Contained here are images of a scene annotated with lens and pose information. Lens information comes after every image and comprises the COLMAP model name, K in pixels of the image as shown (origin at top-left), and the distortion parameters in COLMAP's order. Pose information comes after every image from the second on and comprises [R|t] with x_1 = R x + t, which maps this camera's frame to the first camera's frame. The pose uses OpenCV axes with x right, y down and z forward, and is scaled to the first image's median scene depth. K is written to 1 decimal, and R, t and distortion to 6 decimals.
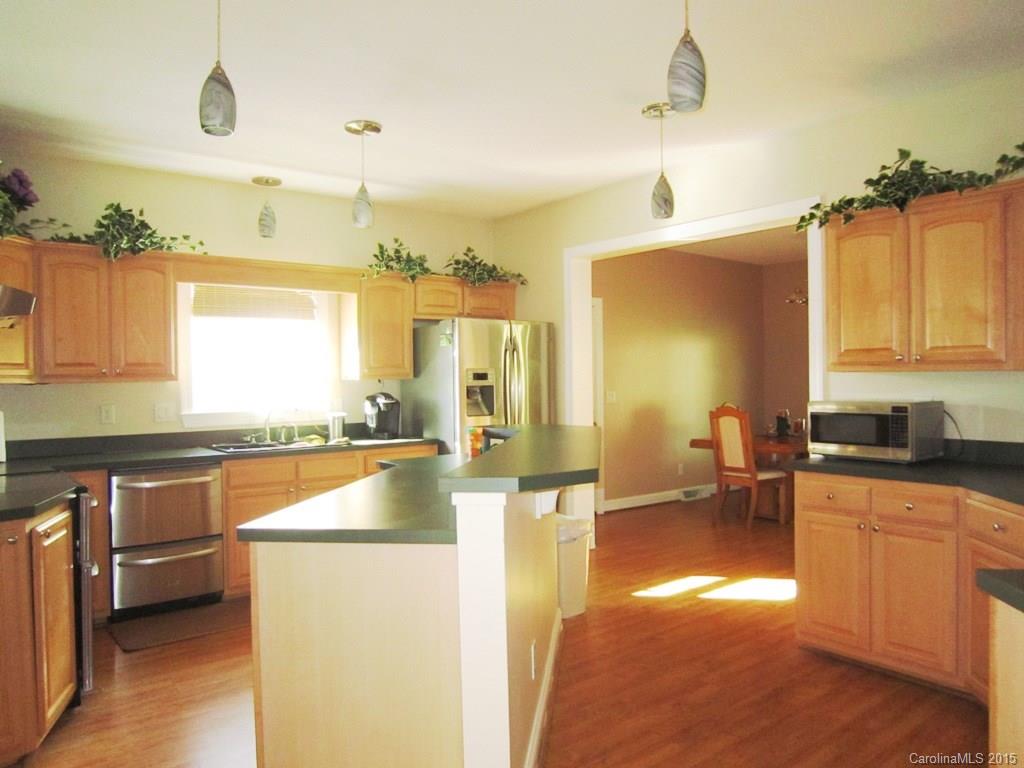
lens RADIAL K [[731.9, 0, 512.0], [0, 731.9, 384.0], [0, 0, 1]] dist [-0.049952, 0.005929]
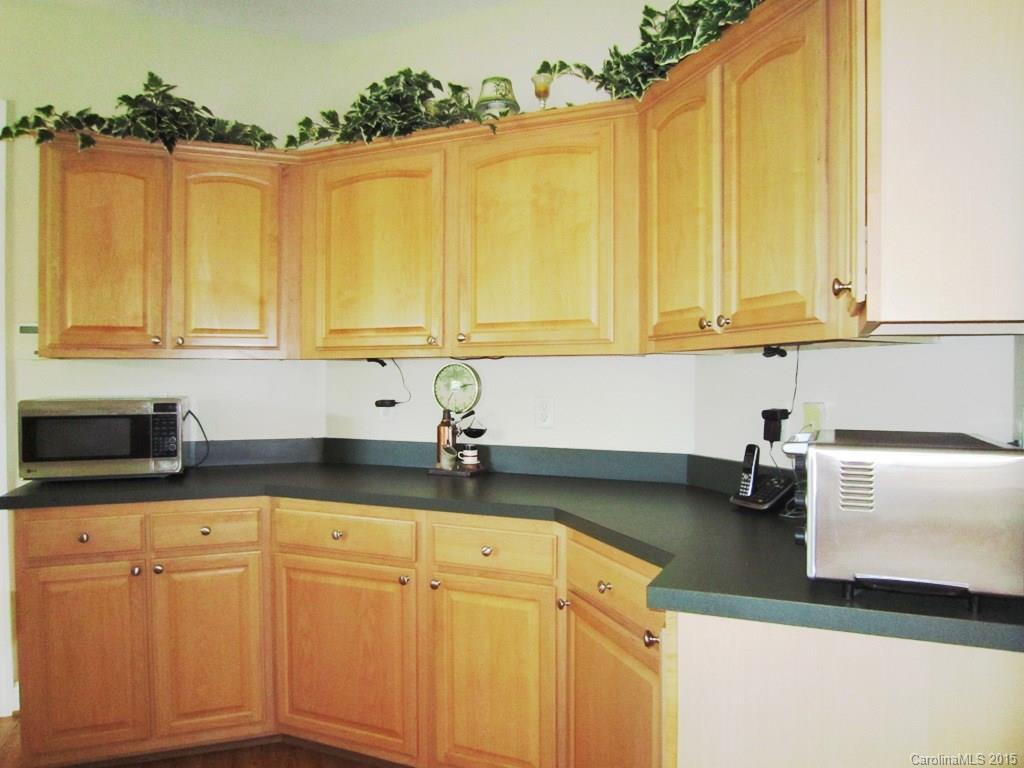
lens RADIAL K [[731.9, 0, 512.0], [0, 731.9, 384.0], [0, 0, 1]] dist [-0.049952, 0.005929]
pose [[0.291622, 0.003092, 0.956529, -0.090323], [0.006977, 0.999961, -0.005360, 0.017012], [-0.956508, 0.008237, 0.291590, 0.417986]]
